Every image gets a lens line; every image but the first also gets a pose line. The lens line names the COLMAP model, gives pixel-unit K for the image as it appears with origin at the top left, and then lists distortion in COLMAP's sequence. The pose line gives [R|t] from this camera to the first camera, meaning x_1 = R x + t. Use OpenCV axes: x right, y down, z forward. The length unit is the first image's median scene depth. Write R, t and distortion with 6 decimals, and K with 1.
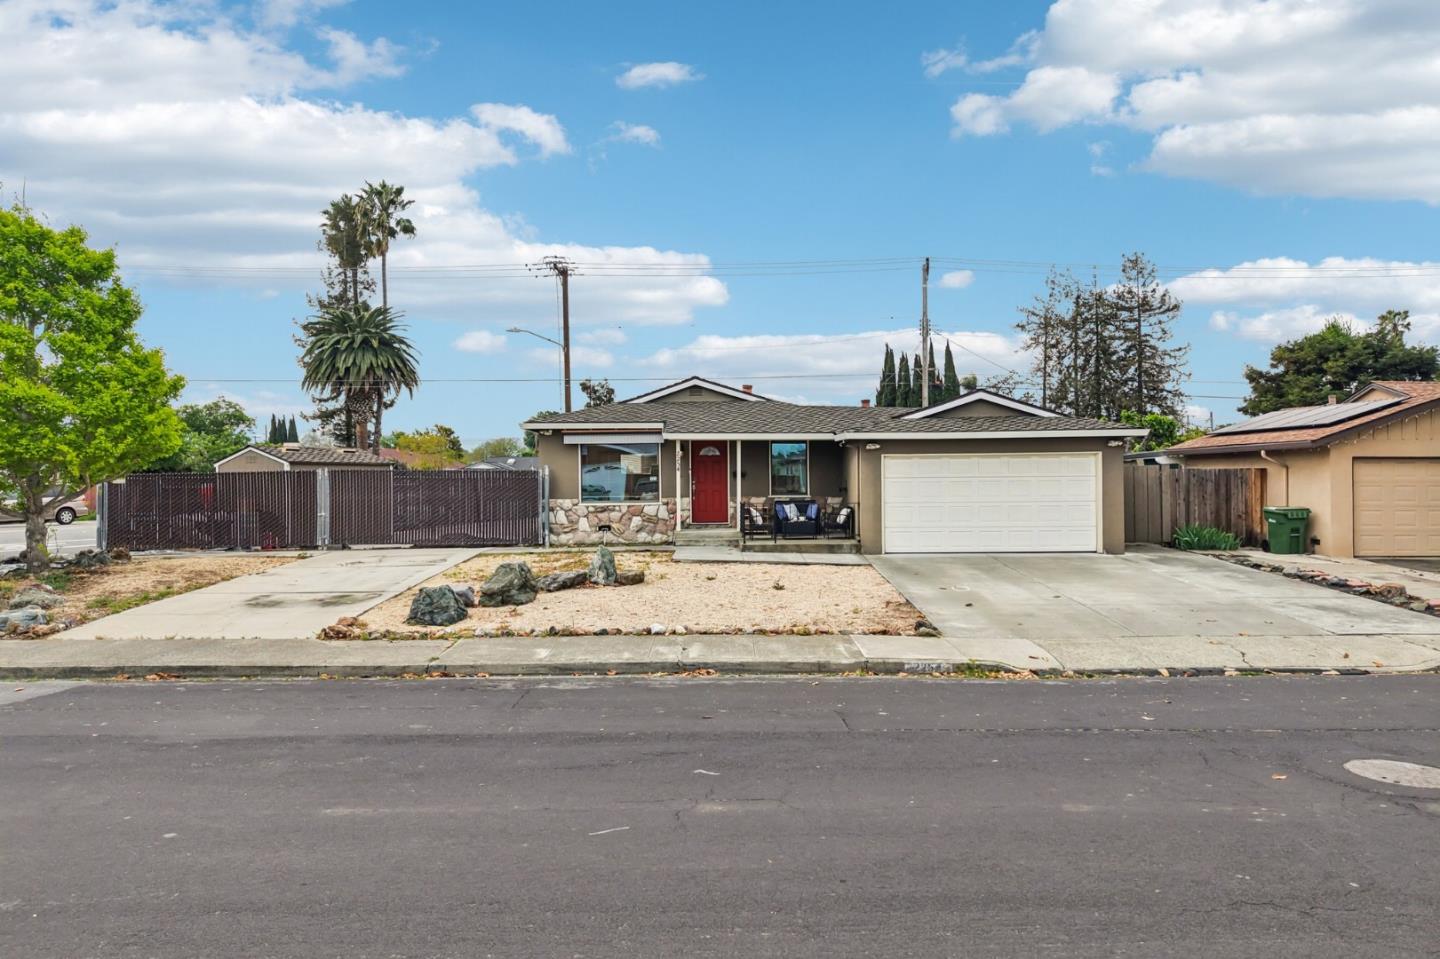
lens RADIAL K [[952.2, 0, 720.0], [0, 952.2, 479.5], [0, 0, 1]] dist [0.086090, -0.133420]
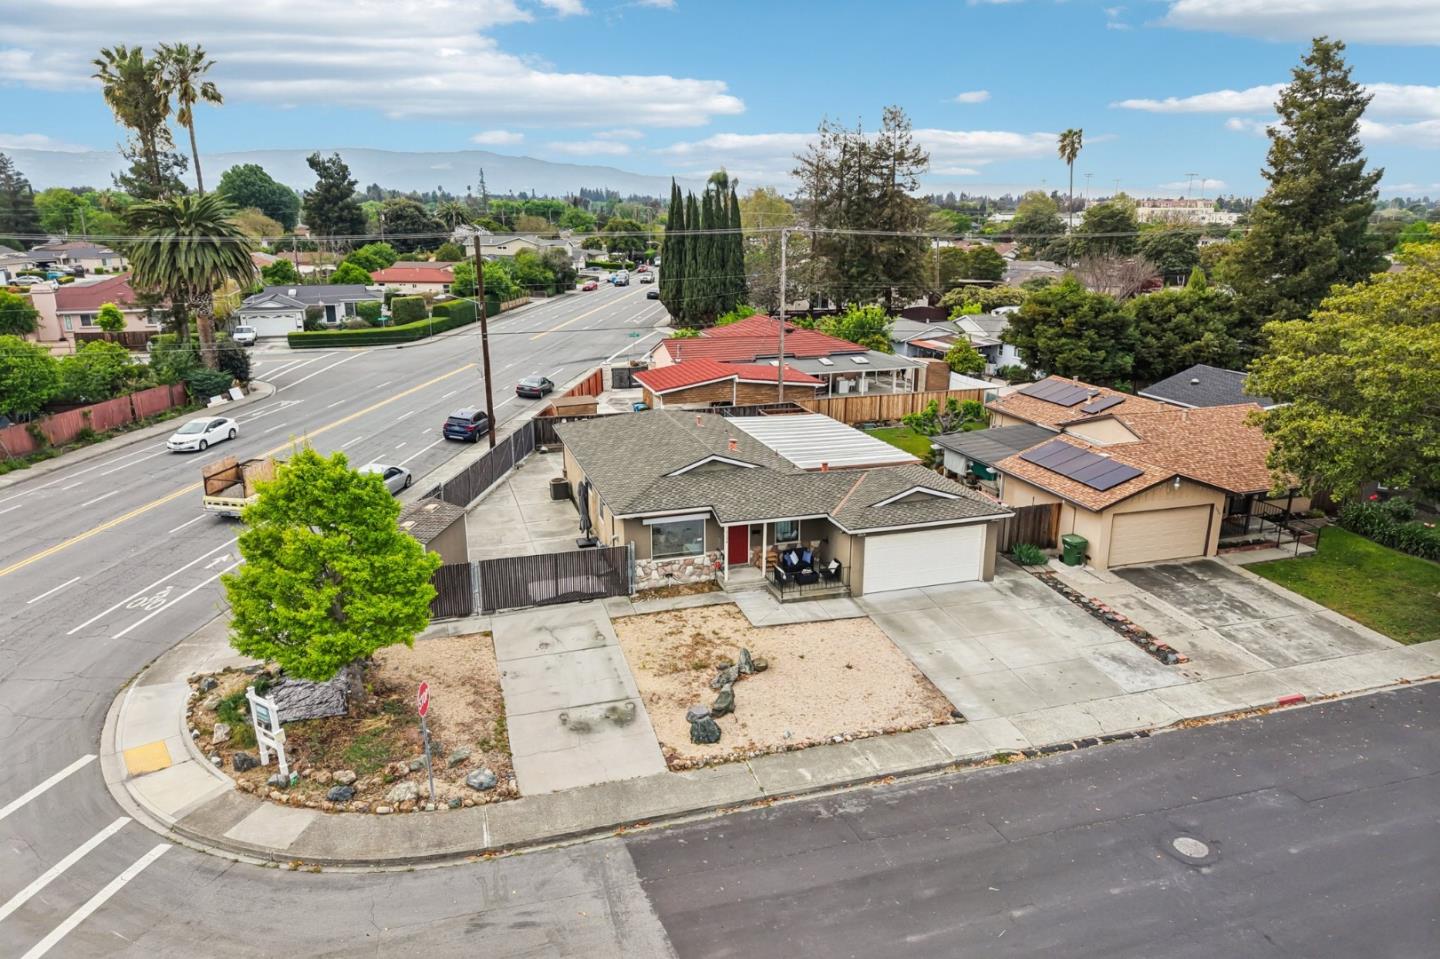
lens RADIAL K [[952.2, 0, 720.0], [0, 952.2, 479.5], [0, 0, 1]] dist [0.086090, -0.133420]
pose [[0.956175, -0.071579, 0.283913, -0.447248], [-0.008199, 0.962732, 0.270333, -0.482590], [-0.292682, -0.260813, 0.919953, -0.319532]]
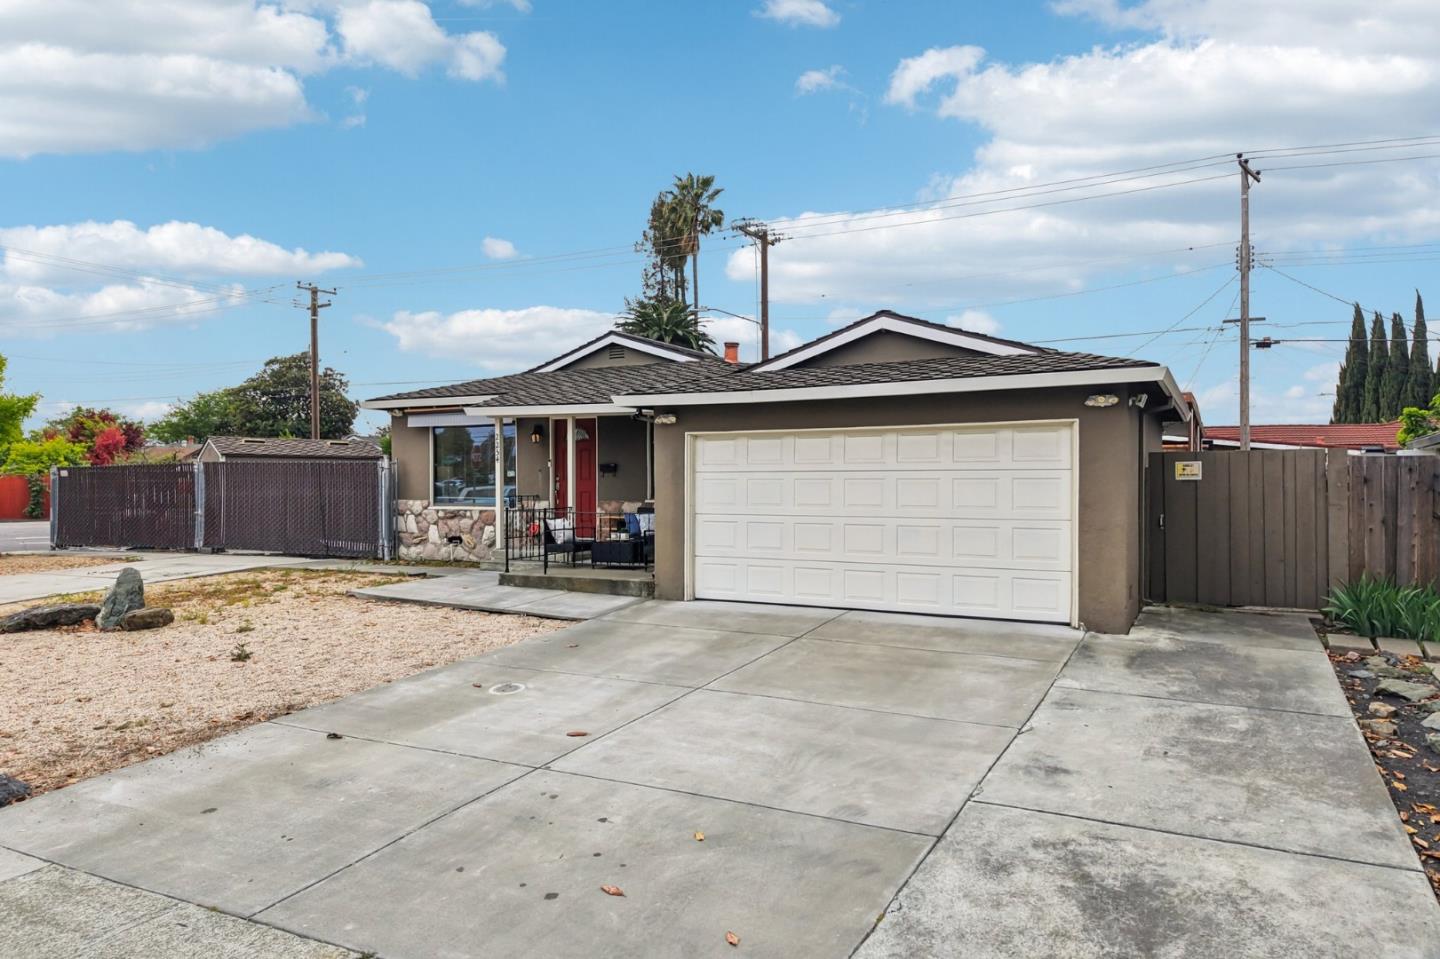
lens RADIAL K [[966.6, 0, 723.0], [0, 966.6, 492.2], [0, 0, 1]] dist [0.031372, -0.030667]
pose [[0.883693, 0.012346, -0.467904, 0.414989], [-0.007950, 0.999904, 0.011370, 0.003480], [0.468000, -0.006327, 0.883706, 0.431359]]
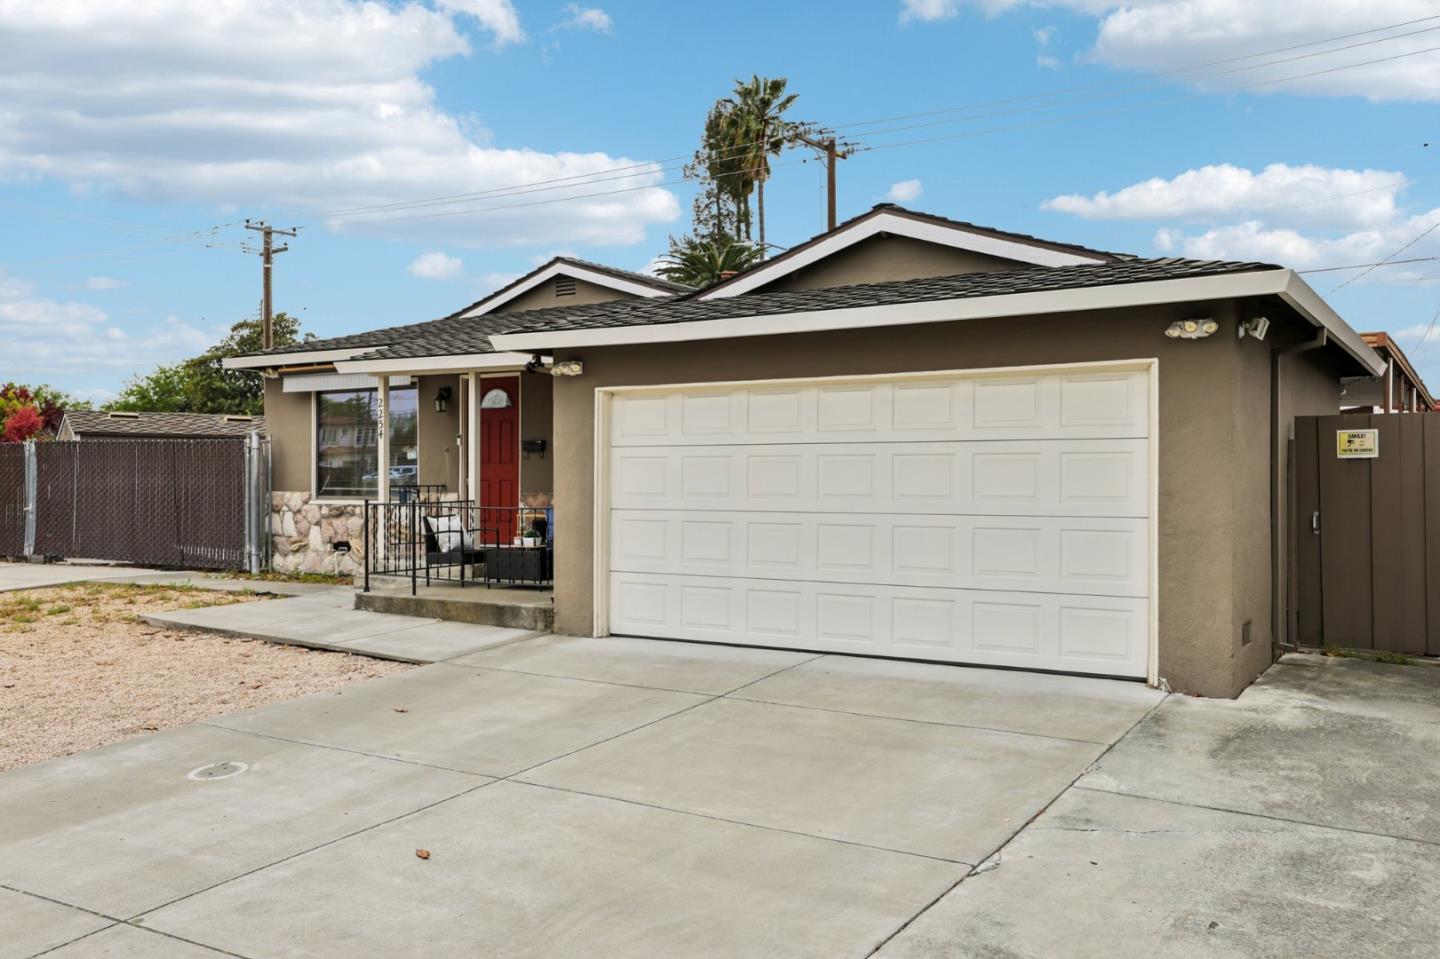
lens RADIAL K [[1237.3, 0, 721.7], [0, 1237.3, 478.1], [0, 0, 1]] dist [-0.021358, 0.133291]
pose [[0.841735, 0.008719, -0.539820, 0.437835], [-0.009949, 0.999950, 0.000638, 0.009529], [0.539799, 0.004834, 0.841780, 0.525629]]
